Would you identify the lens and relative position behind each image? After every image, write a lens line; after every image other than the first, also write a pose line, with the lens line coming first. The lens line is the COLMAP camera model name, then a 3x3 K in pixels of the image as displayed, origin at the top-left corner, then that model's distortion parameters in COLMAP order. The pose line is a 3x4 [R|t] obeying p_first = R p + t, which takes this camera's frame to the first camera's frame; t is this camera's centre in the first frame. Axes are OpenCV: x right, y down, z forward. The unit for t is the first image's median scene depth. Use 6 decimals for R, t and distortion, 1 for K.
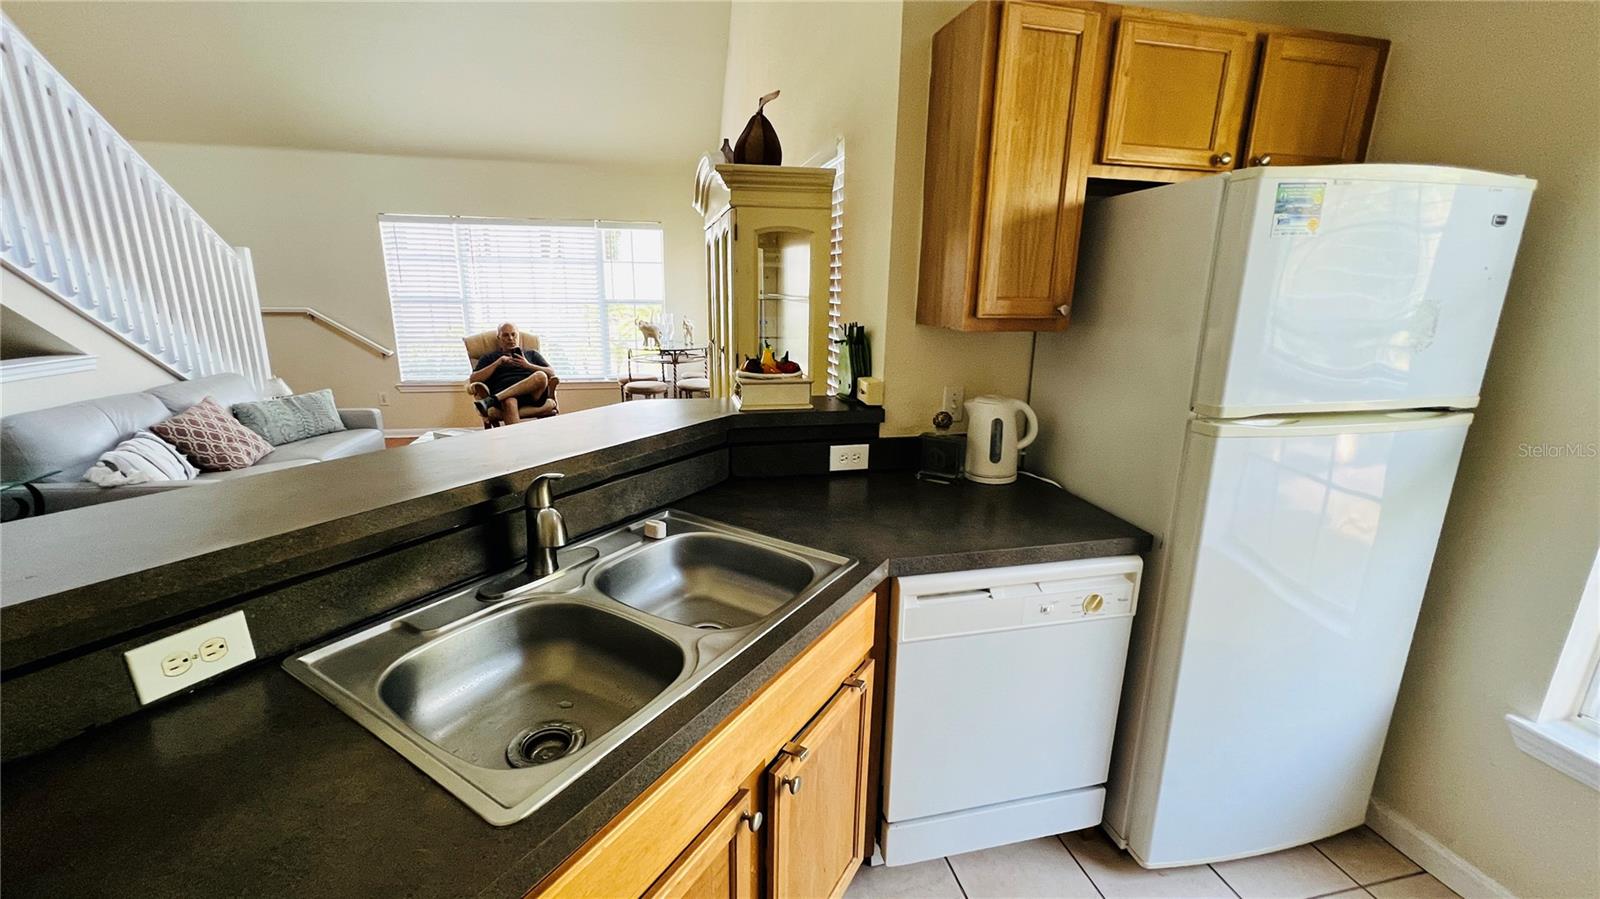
lens RADIAL K [[639.6, 0, 796.0], [0, 639.6, 447.6], [0, 0, 1]] dist [-0.001712, 0.000407]
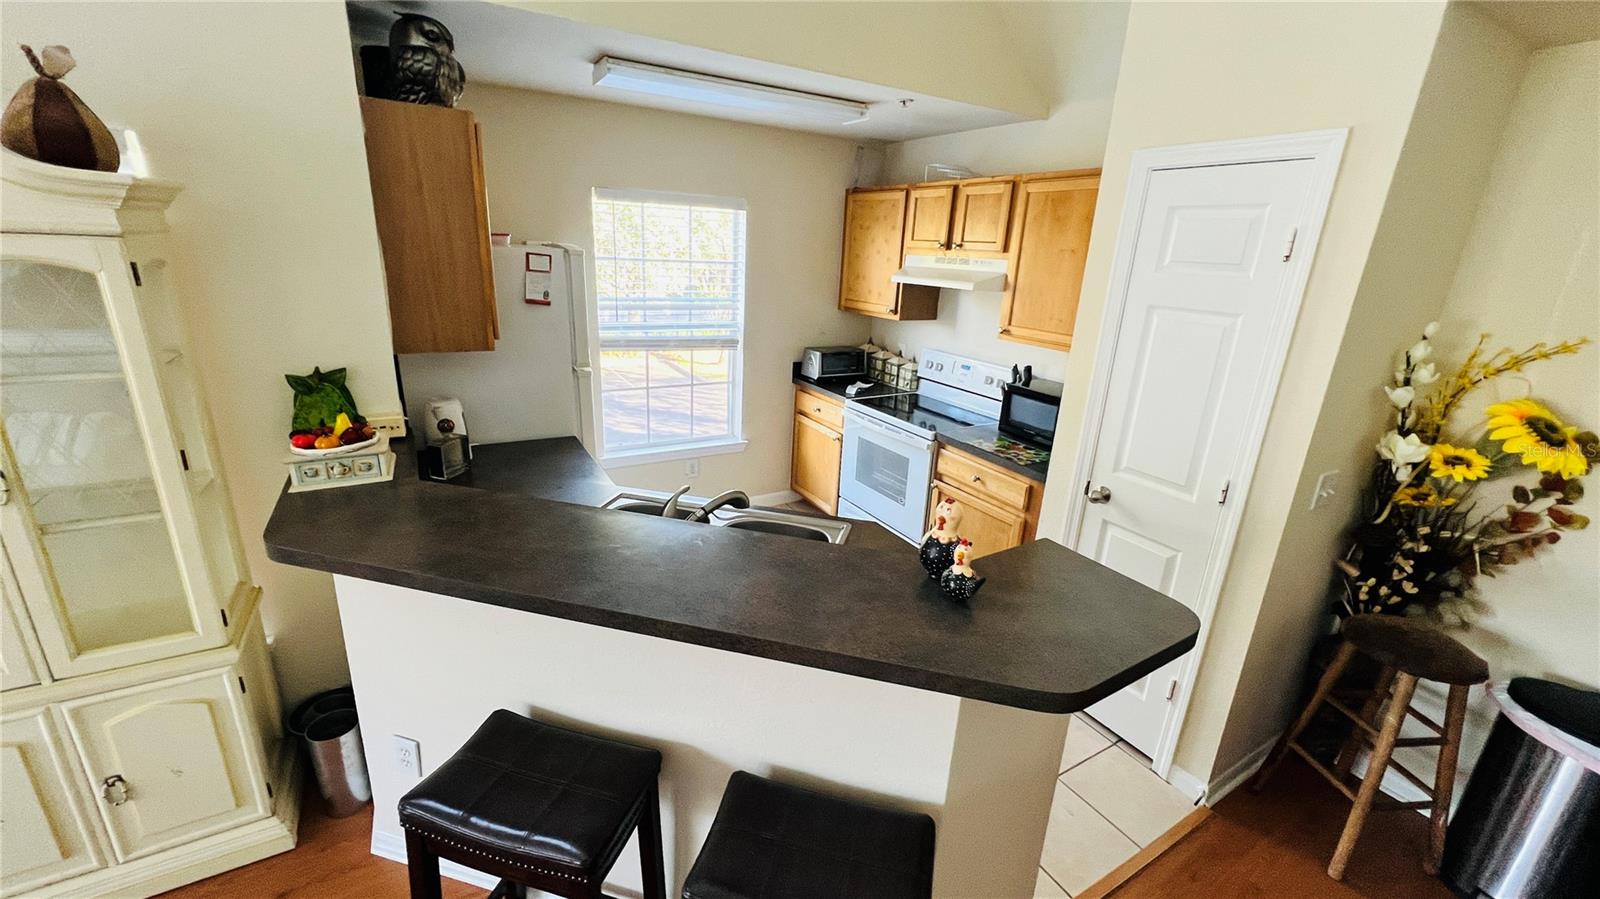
lens RADIAL K [[636.6, 0, 795.7], [0, 636.6, 447.8], [0, 0, 1]] dist [-0.001108, 0.000003]
pose [[-0.304513, -0.316108, 0.898525, -1.074871], [0.185796, 0.905493, 0.381526, -0.342346], [-0.934212, 0.283122, -0.217003, 0.644882]]
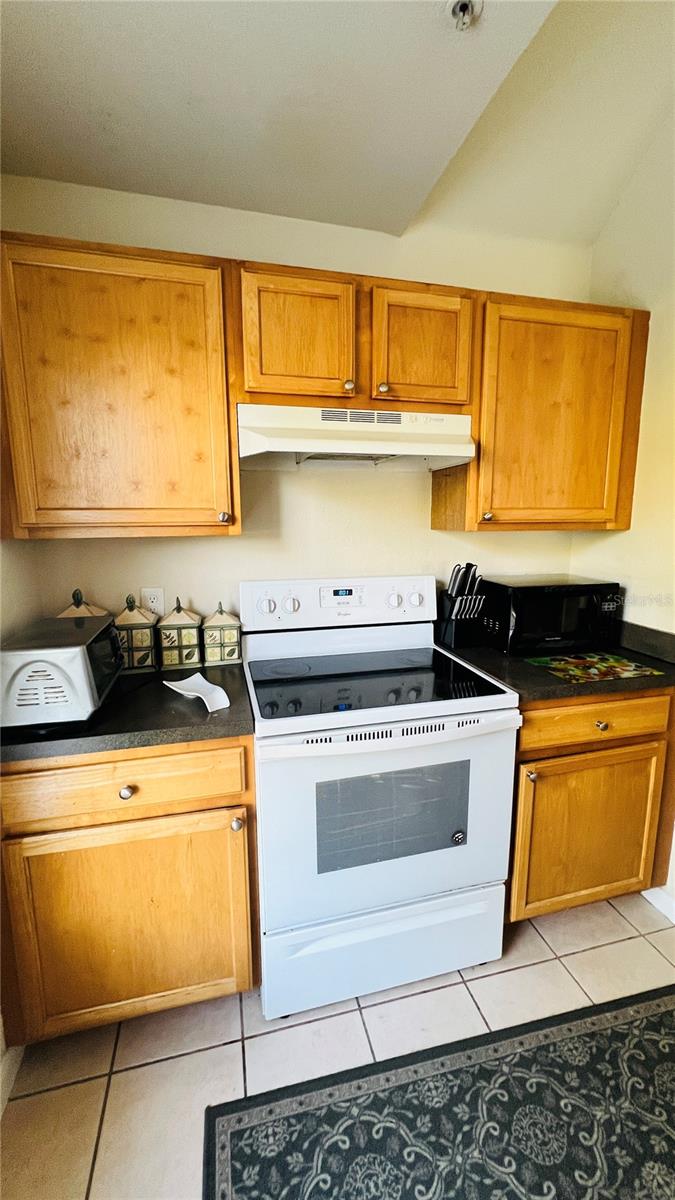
lens RADIAL K [[480.1, 0, 339.5], [0, 480.1, 597.0], [0, 0, 1]] dist [-0.000986, 0.000200]
pose [[-0.999403, -0.003674, -0.034357, 0.633941], [-0.017188, 0.915437, 0.402093, -0.098715], [0.029974, 0.402443, -0.914954, 0.538584]]
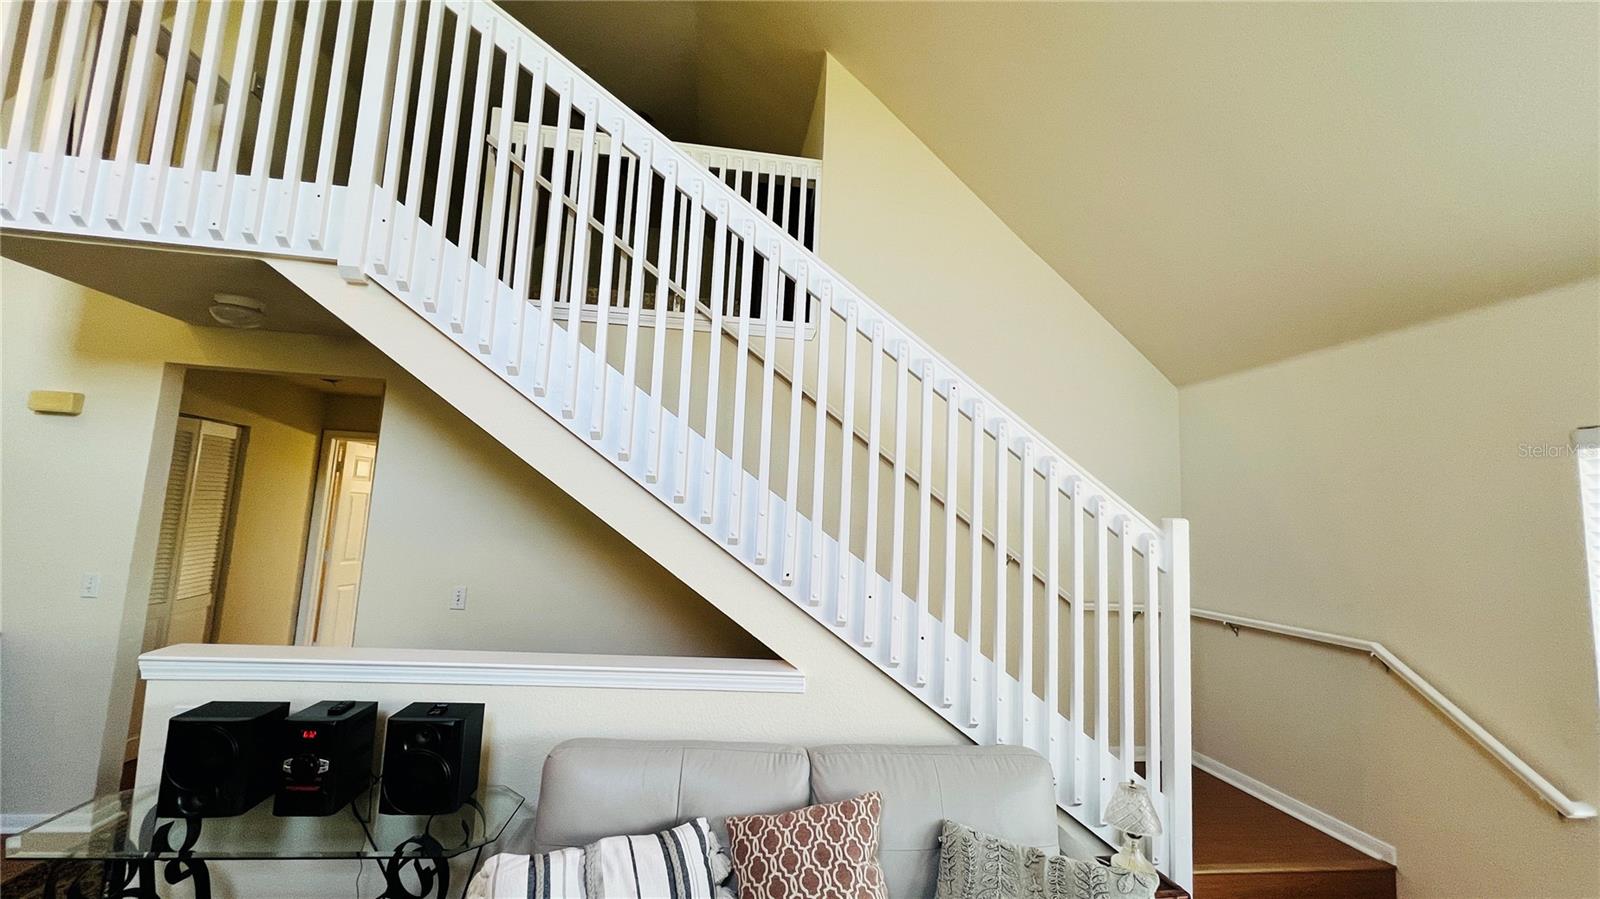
lens RADIAL K [[640.1, 0, 797.0], [0, 640.1, 448.7], [0, 0, 1]] dist [-0.000986, 0.000200]
pose [[-0.091754, -0.133226, -0.986829, -0.717439], [-0.297218, 0.949500, -0.100552, -0.539970], [0.950391, 0.284077, -0.126718, 1.823654]]
